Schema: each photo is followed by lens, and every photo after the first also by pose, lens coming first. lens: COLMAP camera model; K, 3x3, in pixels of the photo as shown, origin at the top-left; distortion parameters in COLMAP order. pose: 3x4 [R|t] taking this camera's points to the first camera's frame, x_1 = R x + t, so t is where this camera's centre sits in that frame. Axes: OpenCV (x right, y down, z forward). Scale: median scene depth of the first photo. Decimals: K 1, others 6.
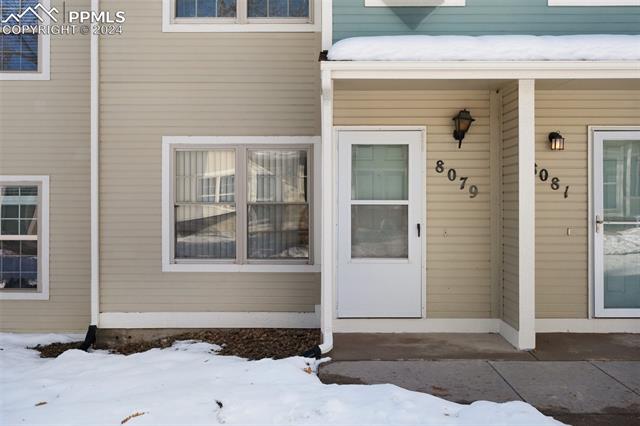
lens RADIAL K [[518.2, 0, 320.0], [0, 518.2, 213.0], [0, 0, 1]] dist [-0.005797, 0.000115]
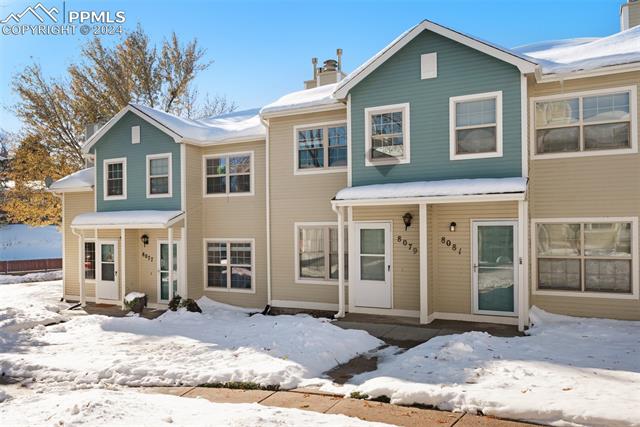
lens RADIAL K [[525.6, 0, 319.8], [0, 525.6, 232.4], [0, 0, 1]] dist [-0.003775, -0.000663]
pose [[0.888522, -0.004433, -0.458813, 0.937982], [0.007210, 0.999965, 0.004301, -0.128134], [0.458778, -0.007129, 0.888522, -1.087293]]
